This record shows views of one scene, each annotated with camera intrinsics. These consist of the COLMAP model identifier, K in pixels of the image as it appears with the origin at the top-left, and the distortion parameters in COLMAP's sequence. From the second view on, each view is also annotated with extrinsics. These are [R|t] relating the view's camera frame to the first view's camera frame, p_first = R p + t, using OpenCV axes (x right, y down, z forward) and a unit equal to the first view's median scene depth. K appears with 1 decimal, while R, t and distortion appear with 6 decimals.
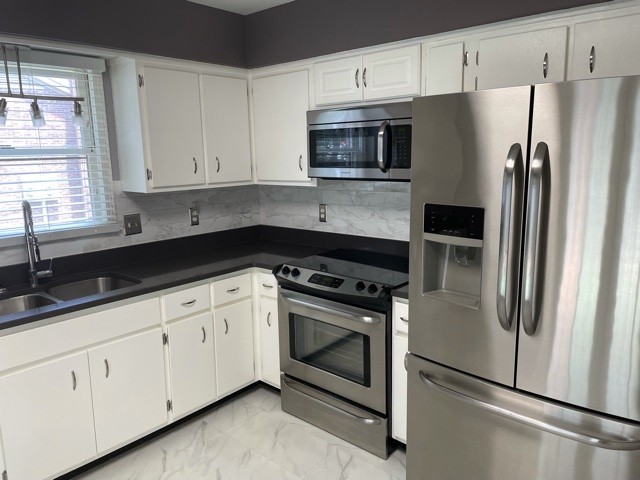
lens RADIAL K [[488.5, 0, 320.0], [0, 488.5, 240.0], [0, 0, 1]] dist [0.063154, -0.010036]
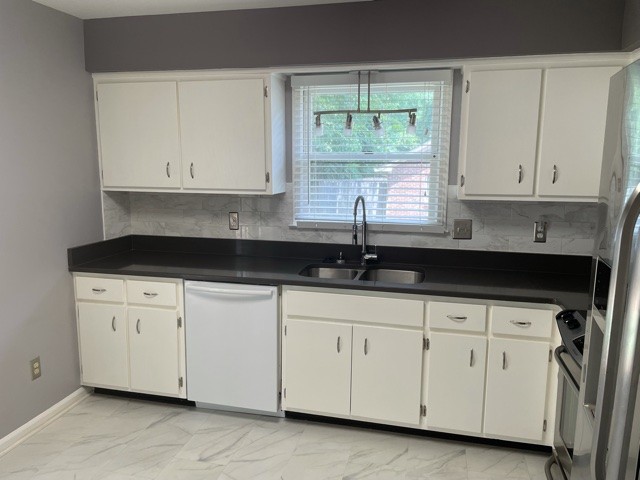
lens RADIAL K [[488.5, 0, 320.0], [0, 488.5, 240.0], [0, 0, 1]] dist [0.063154, -0.010036]
pose [[0.472783, 0.172484, -0.864133, 0.381434], [-0.173833, 0.979640, 0.100432, -0.065249], [0.863862, 0.102732, 0.493141, 0.275719]]
